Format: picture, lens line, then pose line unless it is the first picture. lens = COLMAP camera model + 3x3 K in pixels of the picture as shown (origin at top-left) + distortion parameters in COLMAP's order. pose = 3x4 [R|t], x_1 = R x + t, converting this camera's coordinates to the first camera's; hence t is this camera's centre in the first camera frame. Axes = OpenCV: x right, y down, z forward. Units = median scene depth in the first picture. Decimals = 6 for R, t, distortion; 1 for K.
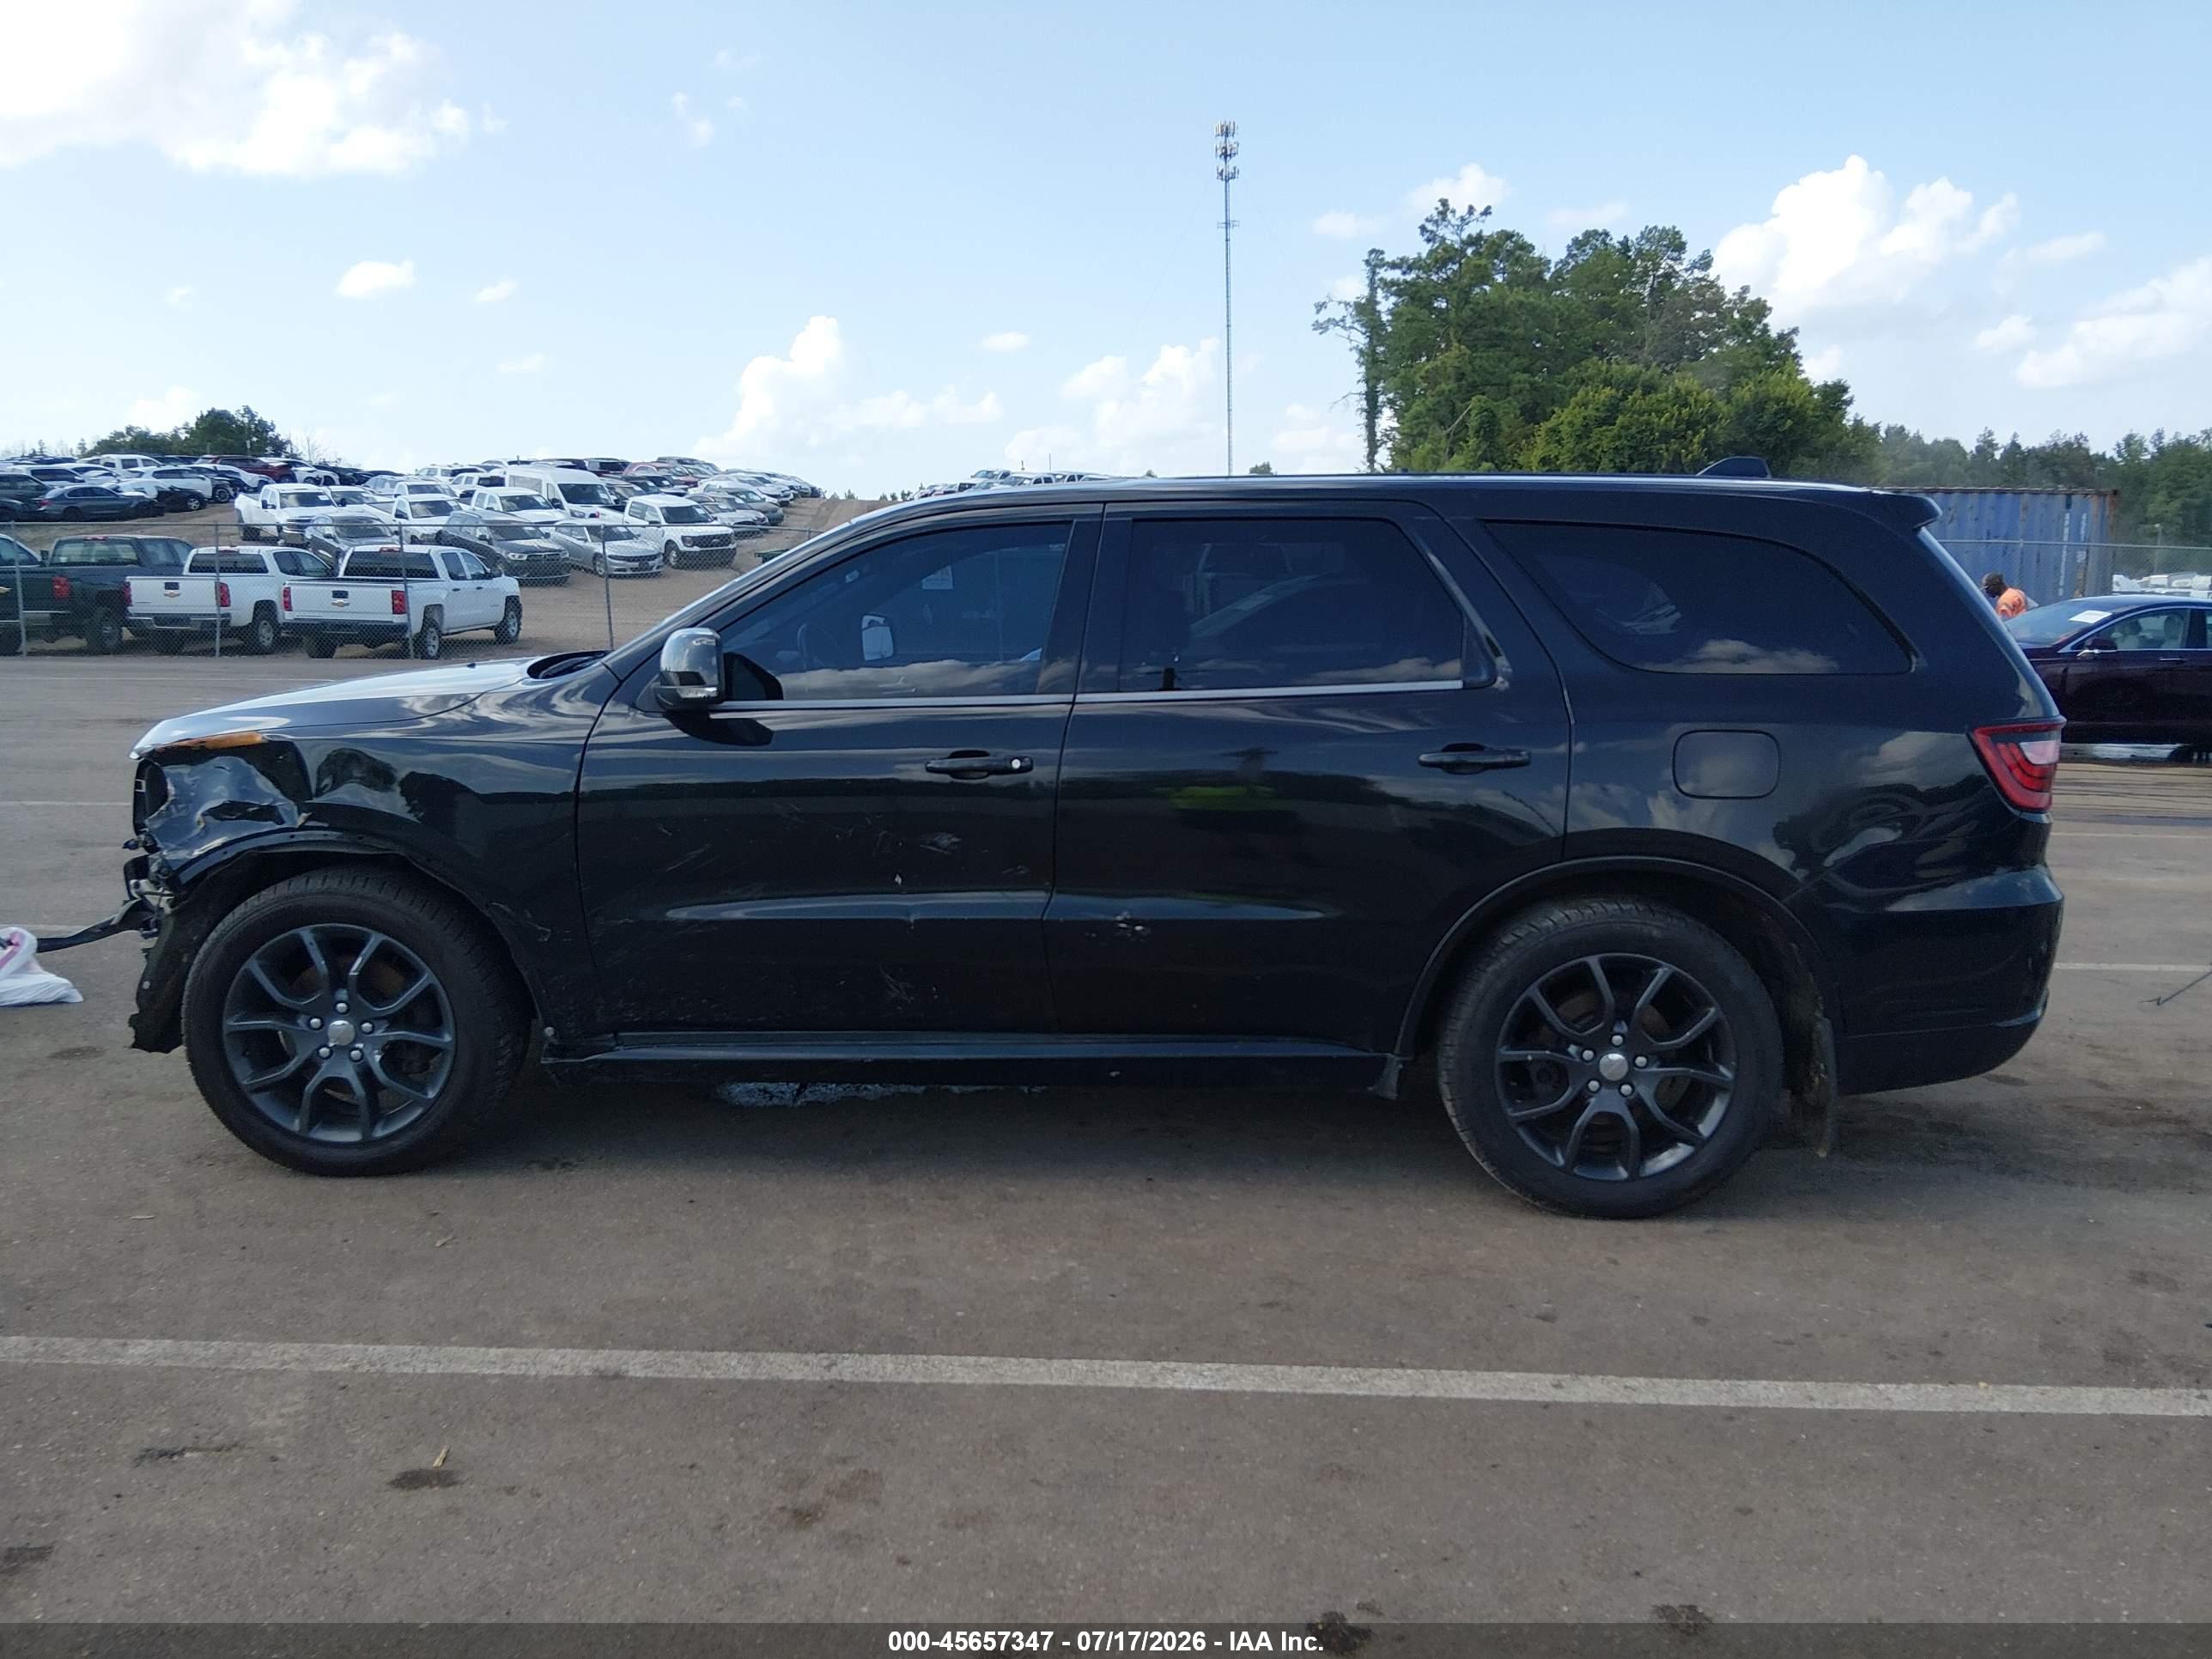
lens RADIAL K [[1699.8, 0, 1121.7], [0, 1699.8, 835.9], [0, 0, 1]] dist [0.049218, -0.089131]
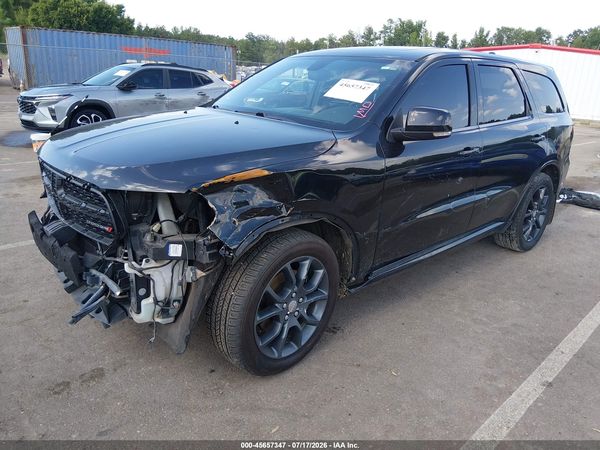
lens RADIAL K [[461.1, 0, 301.3], [0, 461.1, 226.8], [0, 0, 1]] dist [0.049218, -0.089131]
pose [[0.696454, -0.200068, 0.689148, -0.849818], [0.064619, 0.973932, 0.217441, -0.108426], [-0.714686, -0.106905, 0.691227, 0.626870]]
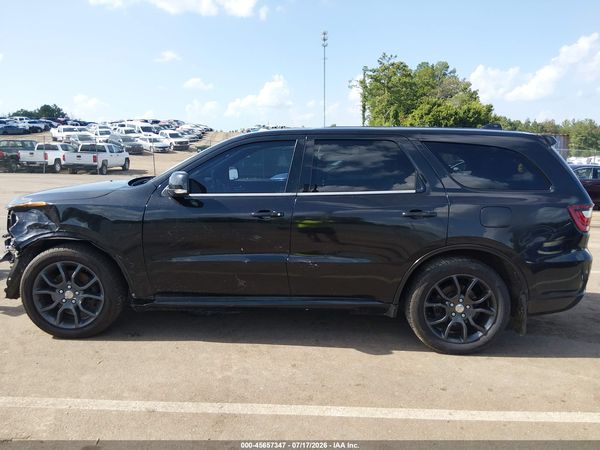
lens RADIAL K [[461.1, 0, 302.6], [0, 461.1, 222.6], [0, 0, 1]] dist [0.049218, -0.089131]
pose [[0.999741, 0.011017, 0.019929, -0.033591], [-0.010940, 0.999932, -0.003952, -0.023380], [-0.019971, 0.003733, 0.999794, 0.112880]]
